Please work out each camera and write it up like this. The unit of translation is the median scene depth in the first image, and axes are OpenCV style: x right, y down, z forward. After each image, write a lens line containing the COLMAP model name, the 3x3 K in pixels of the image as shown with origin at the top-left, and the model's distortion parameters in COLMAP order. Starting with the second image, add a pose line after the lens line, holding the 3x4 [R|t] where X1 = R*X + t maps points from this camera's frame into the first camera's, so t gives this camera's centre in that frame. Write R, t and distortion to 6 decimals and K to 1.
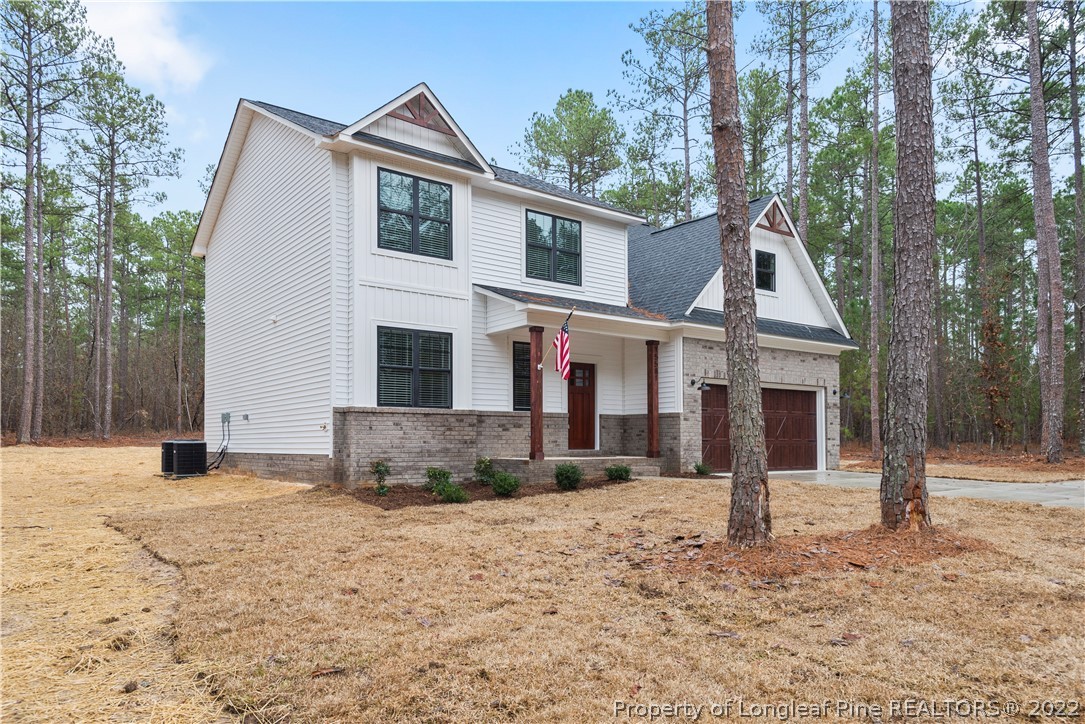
lens RADIAL K [[730.0, 0, 543.0], [0, 730.0, 367.1], [0, 0, 1]] dist [0.003445, 0.000425]
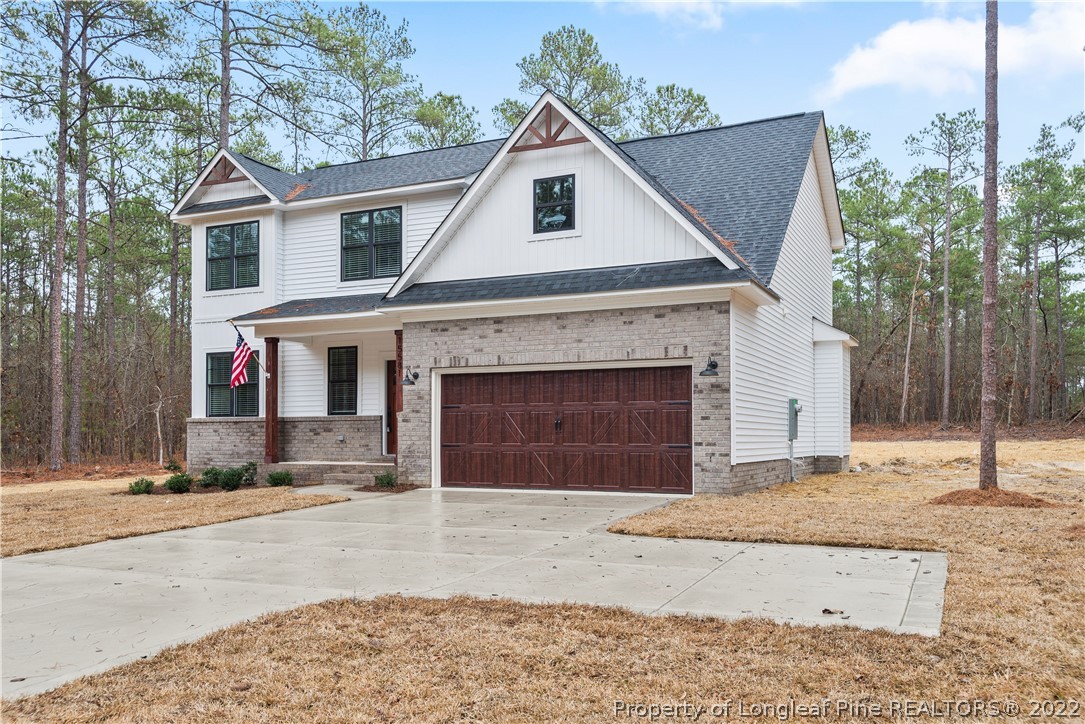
lens RADIAL K [[925.3, 0, 542.5], [0, 925.3, 359.0], [0, 0, 1]] dist [-0.008543, -0.001125]
pose [[0.456284, -0.075862, -0.886595, 1.246510], [0.089623, 0.995211, -0.039032, 0.057691], [0.885309, -0.061650, 0.460898, 0.665150]]
